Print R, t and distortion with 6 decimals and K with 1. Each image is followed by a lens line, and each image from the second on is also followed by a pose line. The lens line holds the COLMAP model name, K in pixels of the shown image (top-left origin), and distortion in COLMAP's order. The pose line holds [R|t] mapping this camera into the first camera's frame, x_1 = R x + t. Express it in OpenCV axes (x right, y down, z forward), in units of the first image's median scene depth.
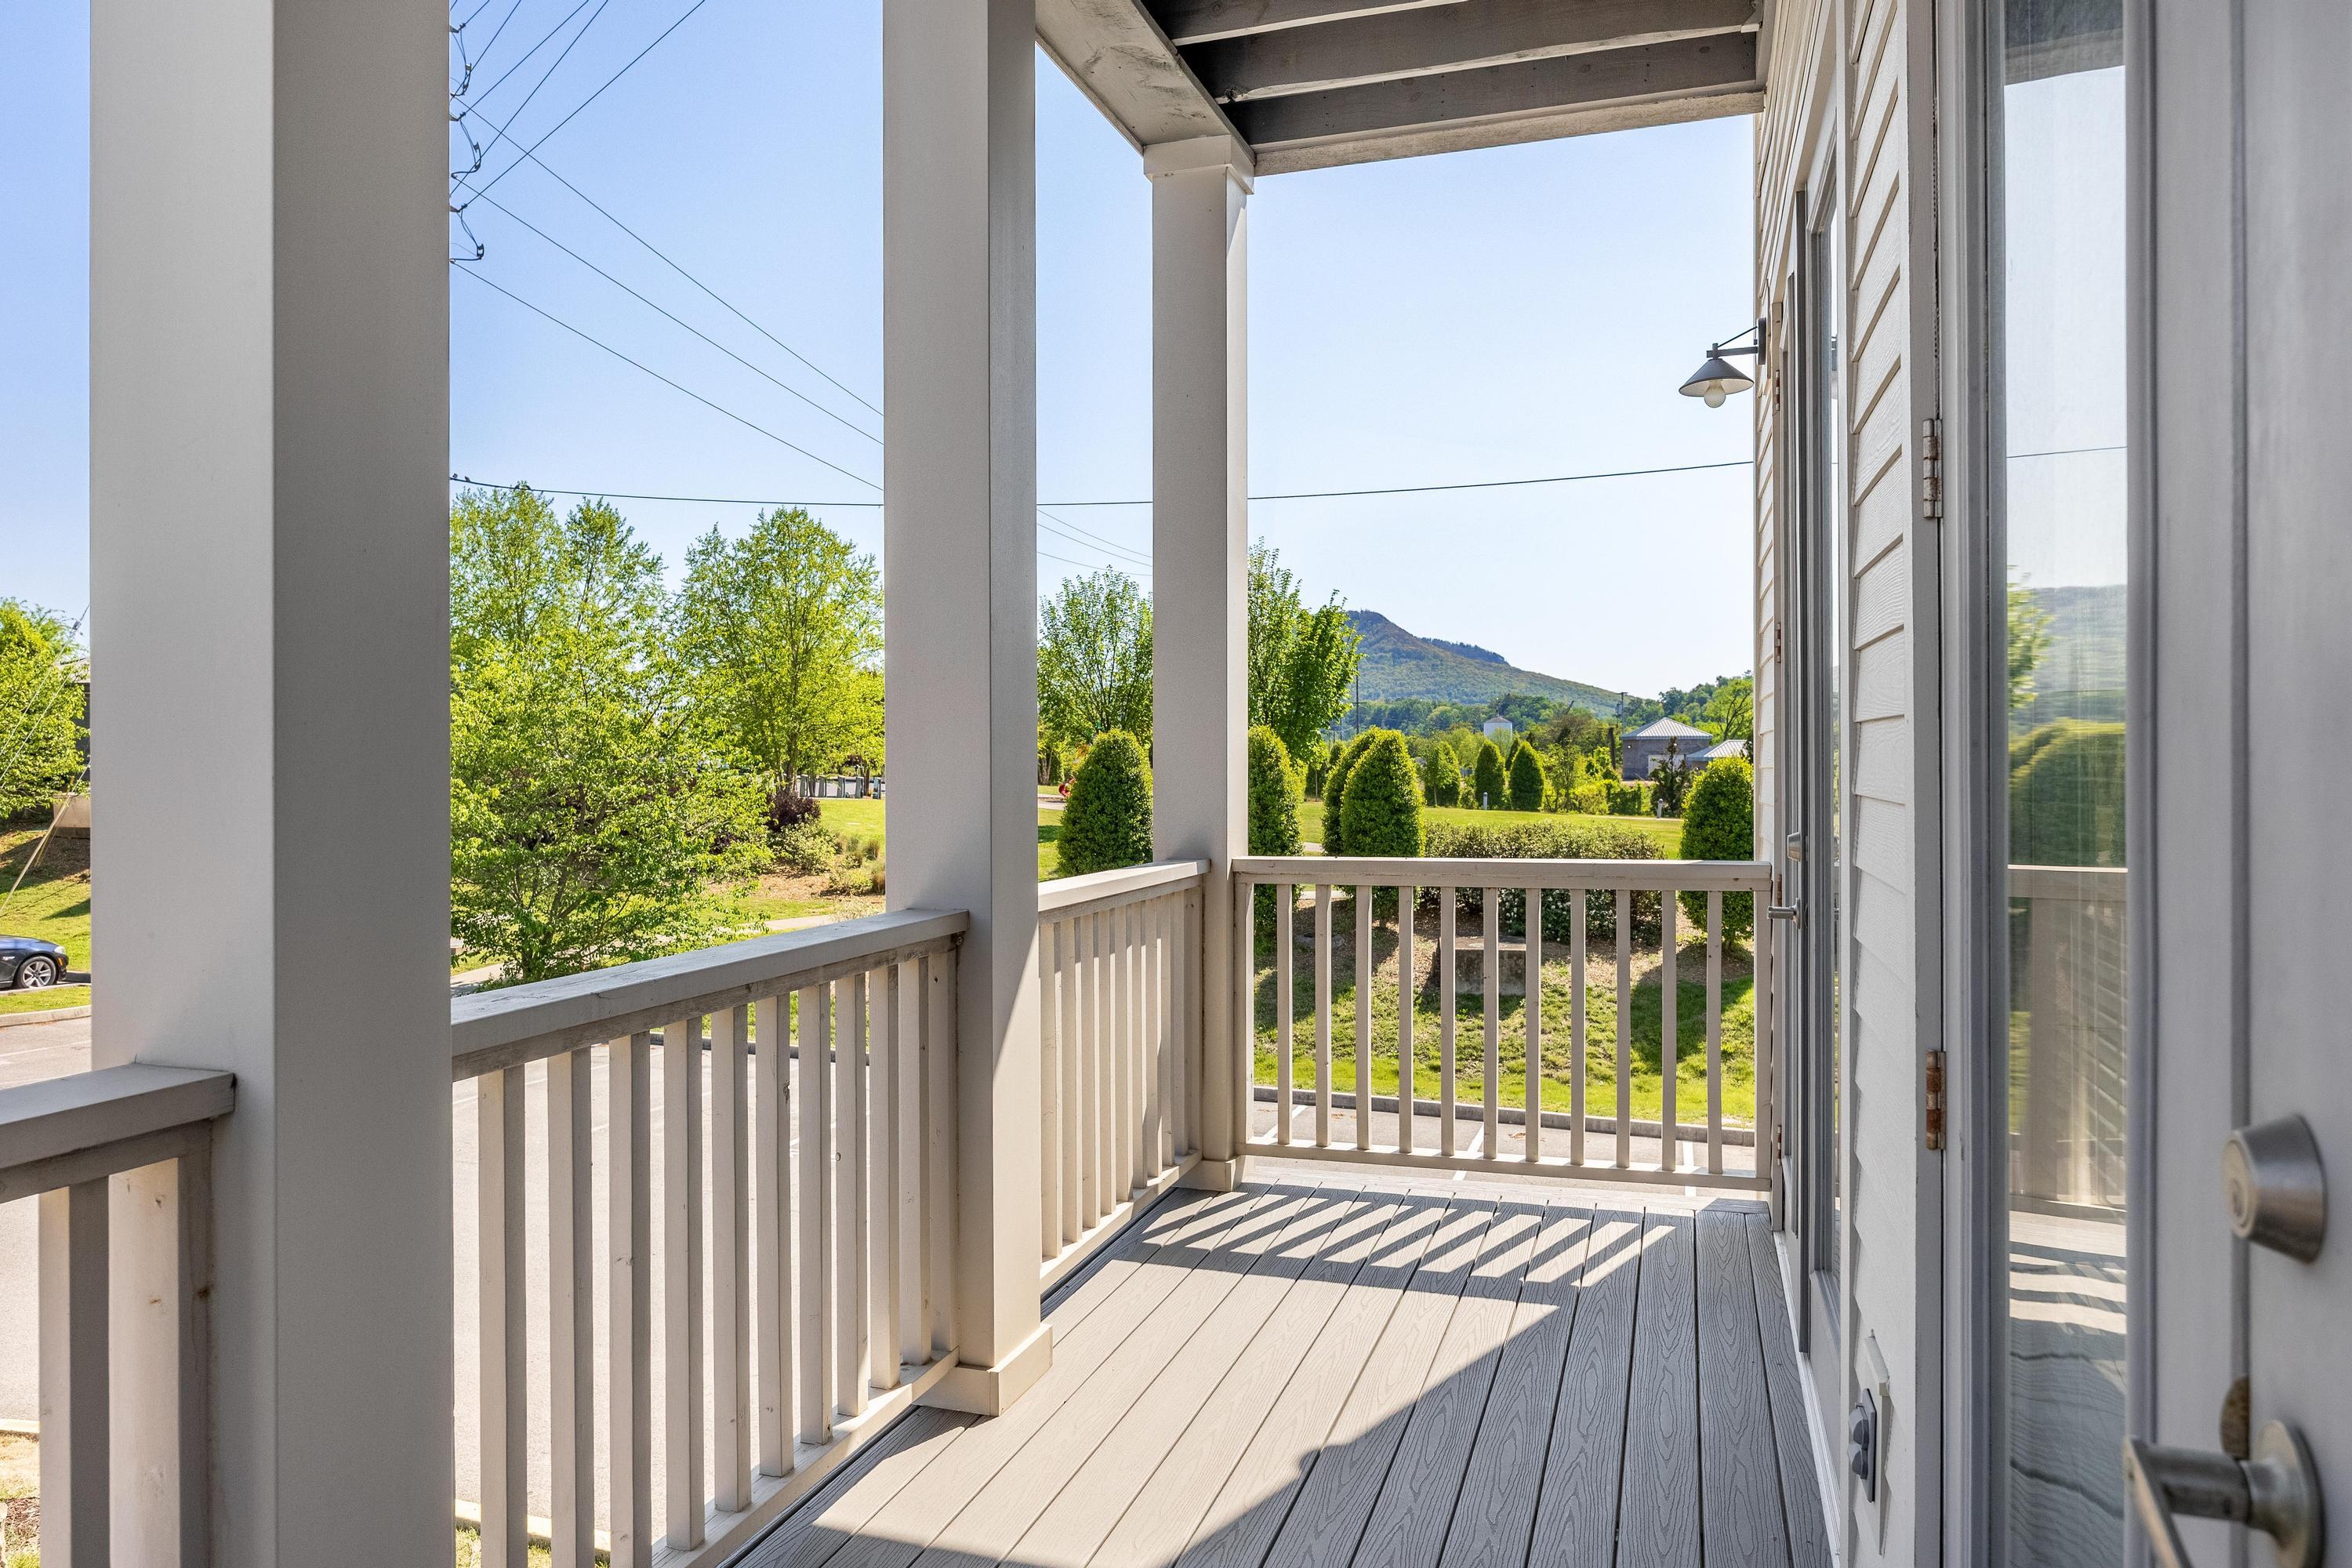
lens RADIAL K [[1549.2, 0, 1176.0], [0, 1549.2, 784.0], [0, 0, 1]] dist [0.000424, -0.000410]
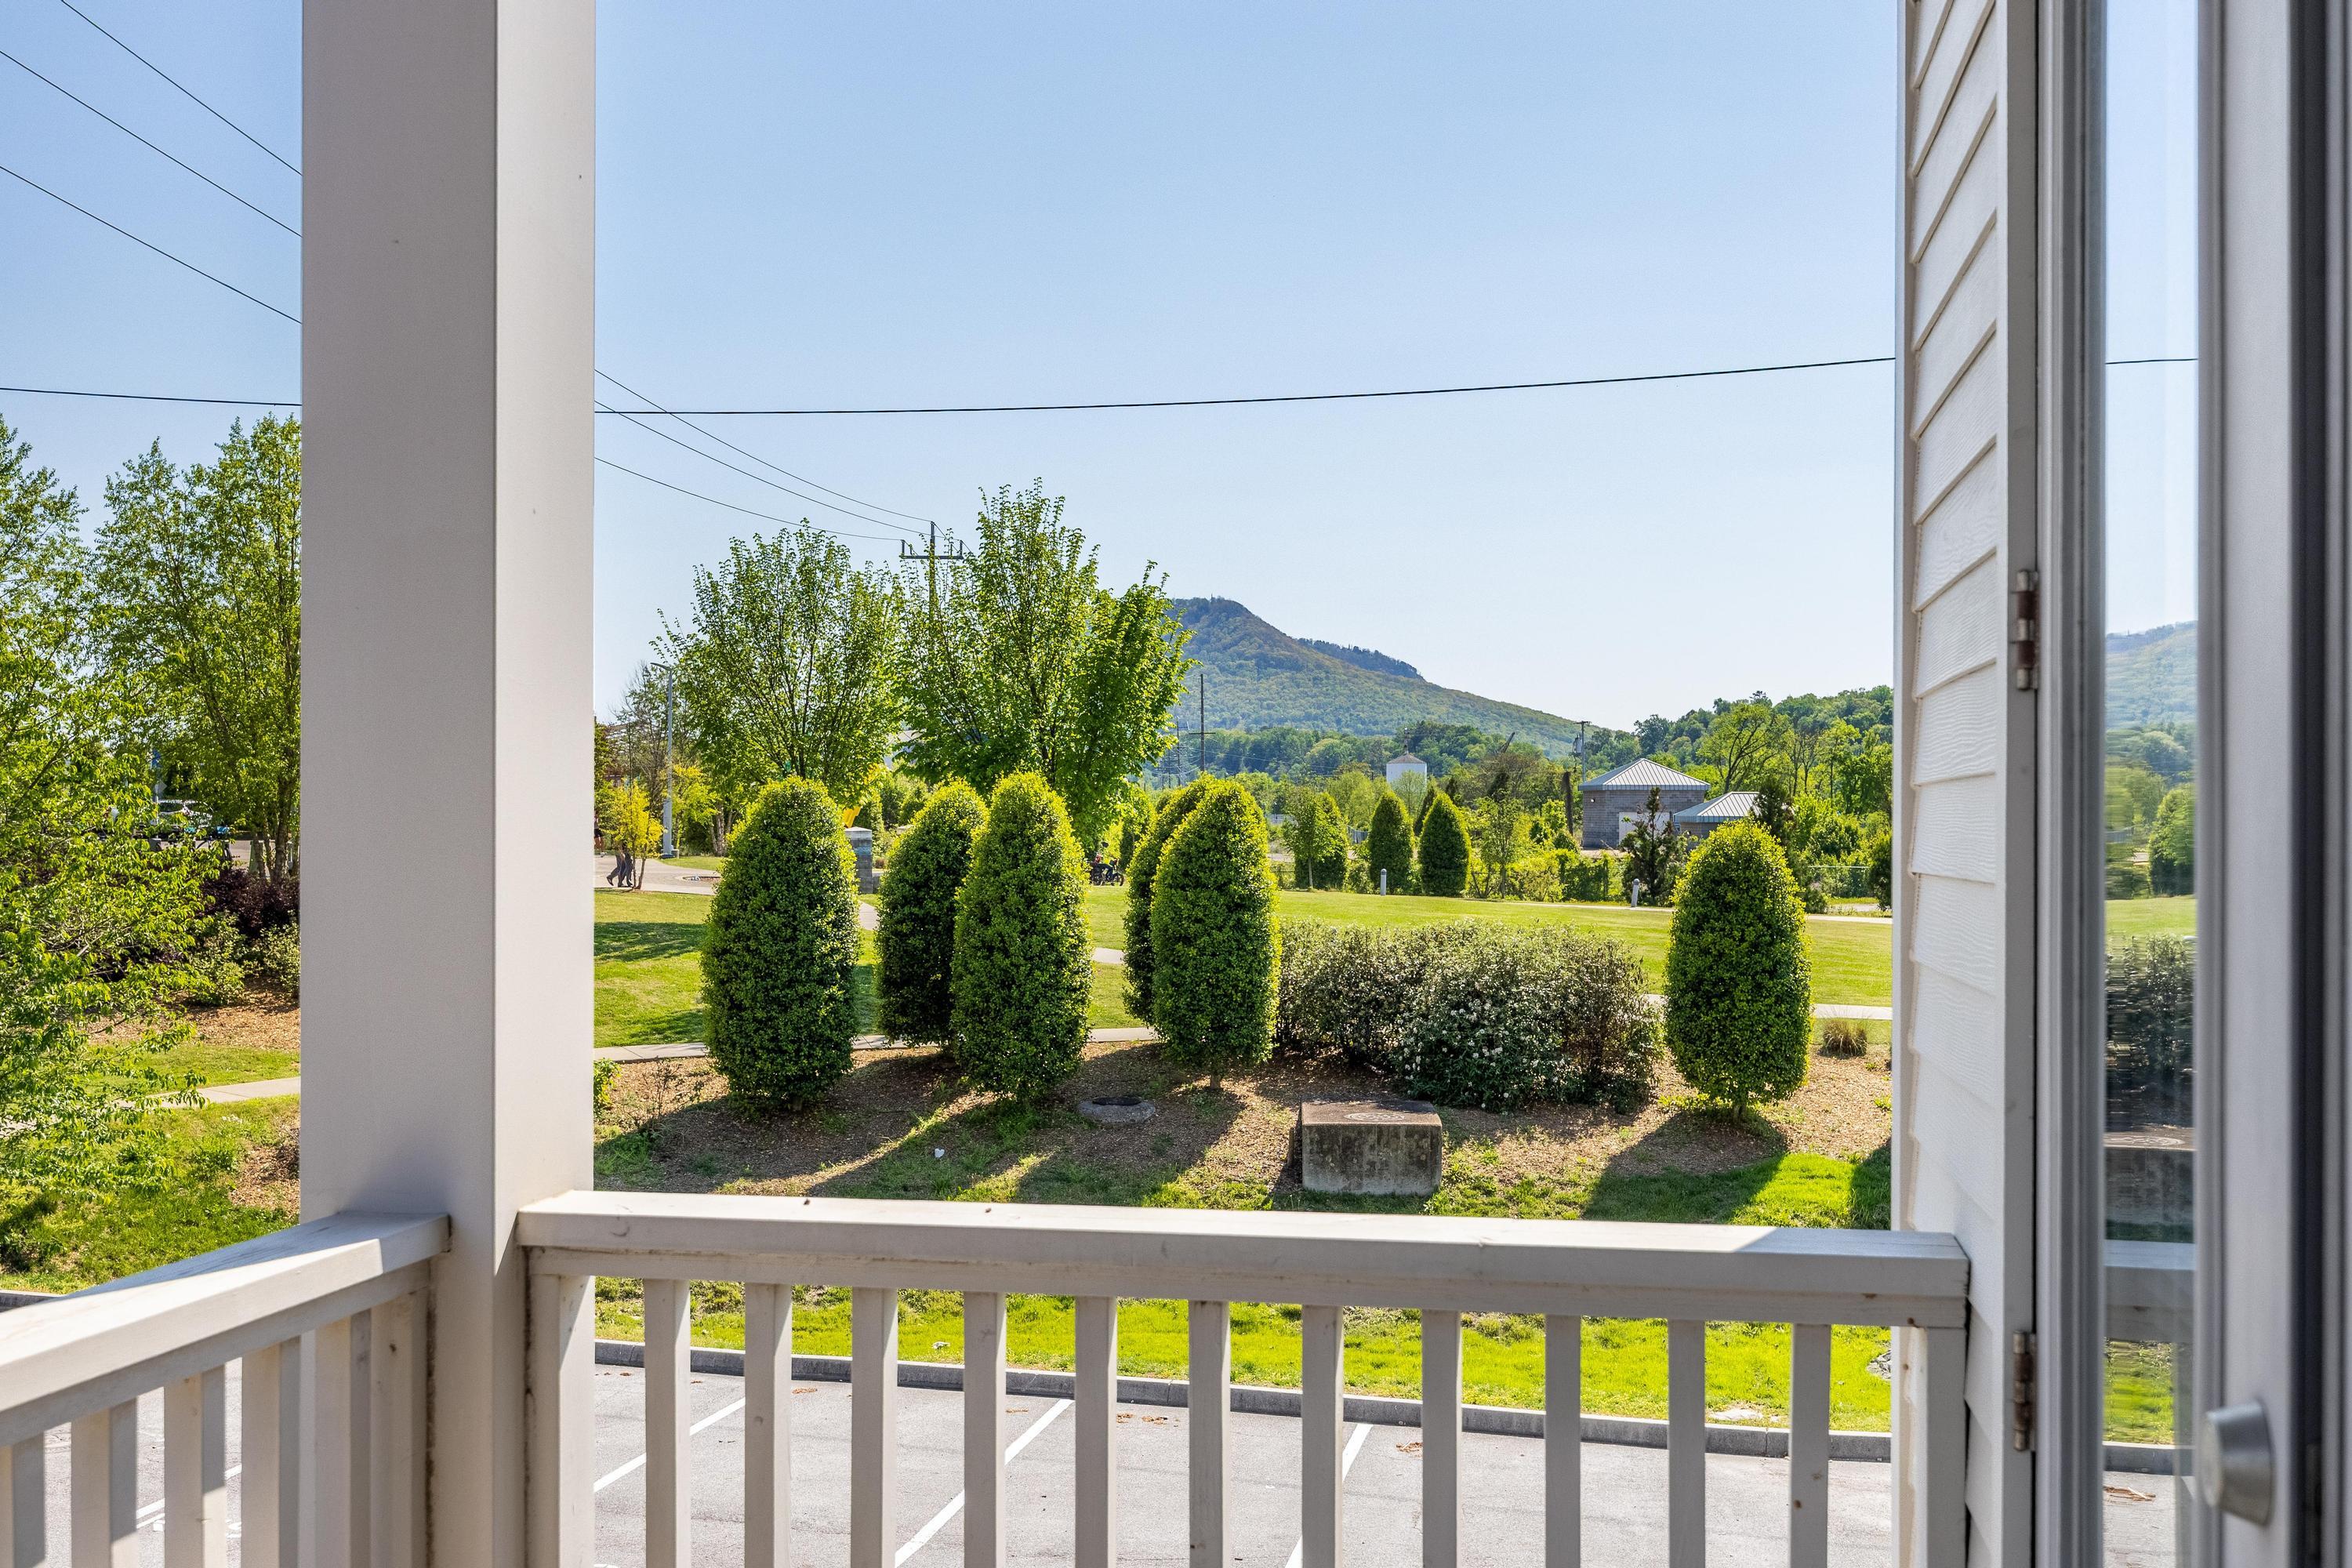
lens RADIAL K [[2272.8, 0, 1180.8], [0, 2272.8, 863.5], [0, 0, 1]] dist [-0.008683, -0.009674]
pose [[0.994444, 0.001762, 0.105256, 0.013933], [-0.002364, 0.999982, 0.005595, -0.003801], [-0.105245, -0.005812, 0.994429, 0.046387]]
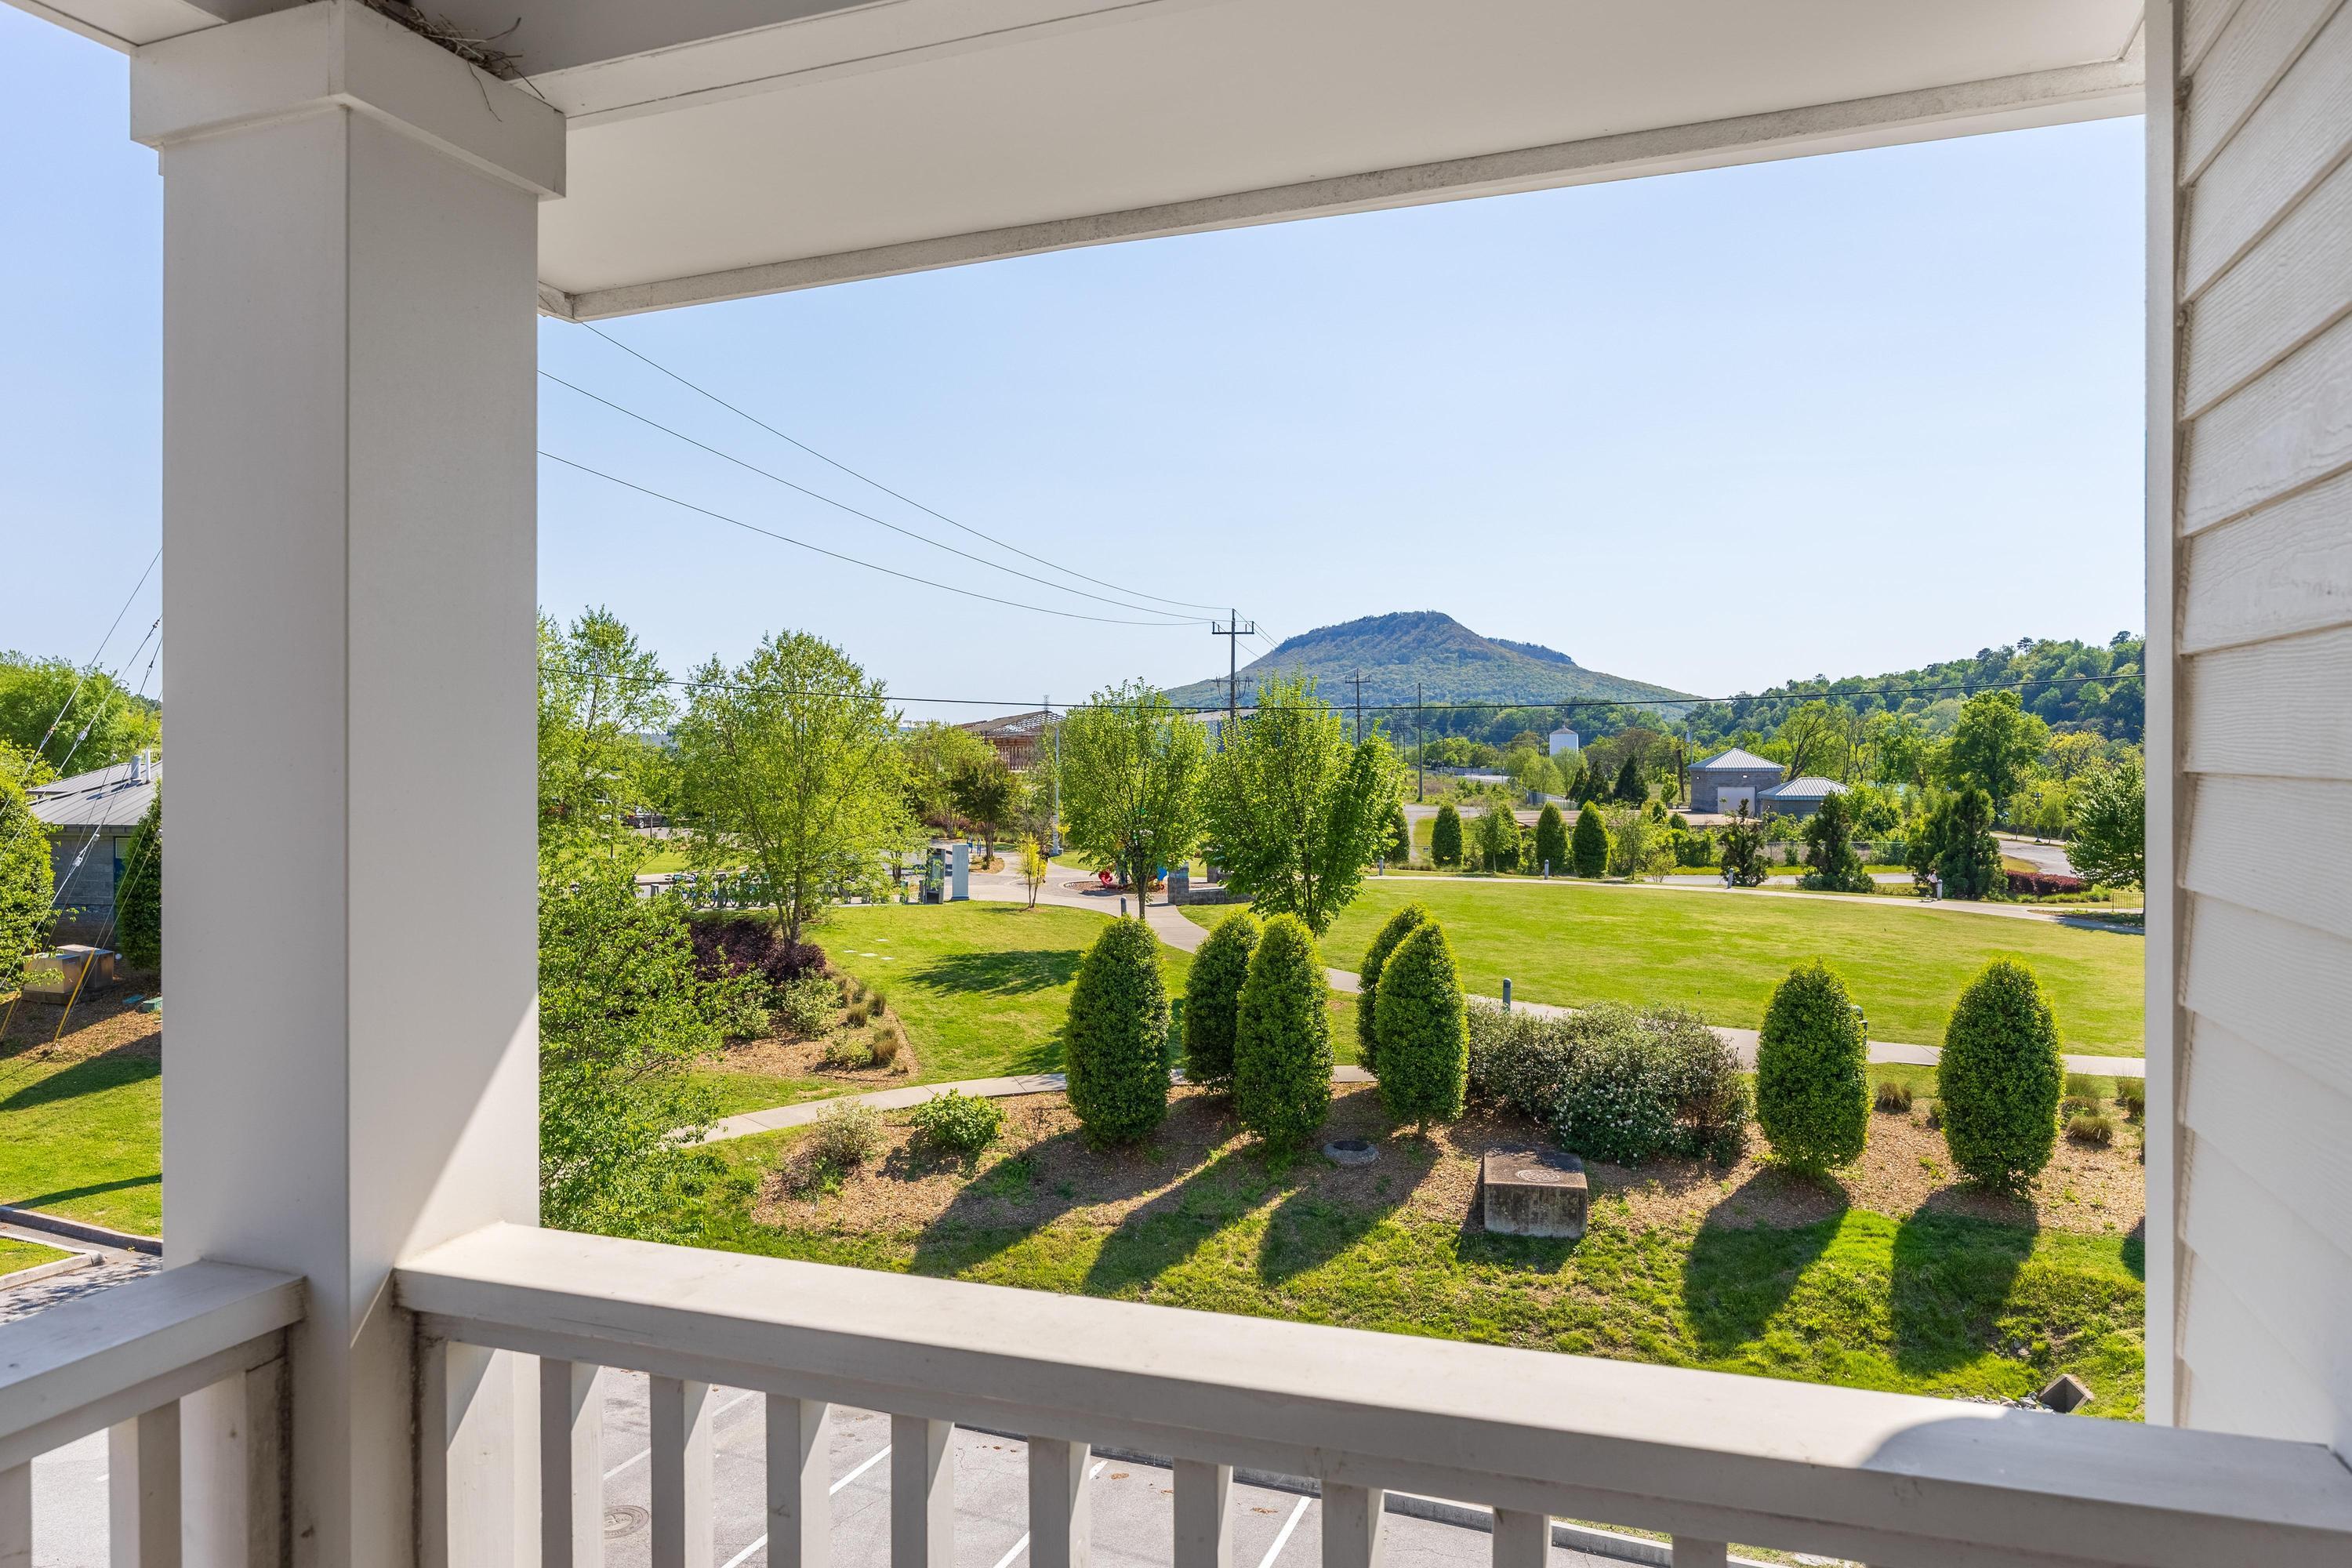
lens RADIAL K [[1530.7, 0, 1176.0], [0, 1530.7, 784.0], [0, 0, 1]] dist [-0.005355, -0.002313]
pose [[0.999029, -0.001146, -0.044043, 0.020851], [0.001342, 0.999989, 0.004418, -0.080559], [0.044038, -0.004473, 0.999020, 0.072976]]
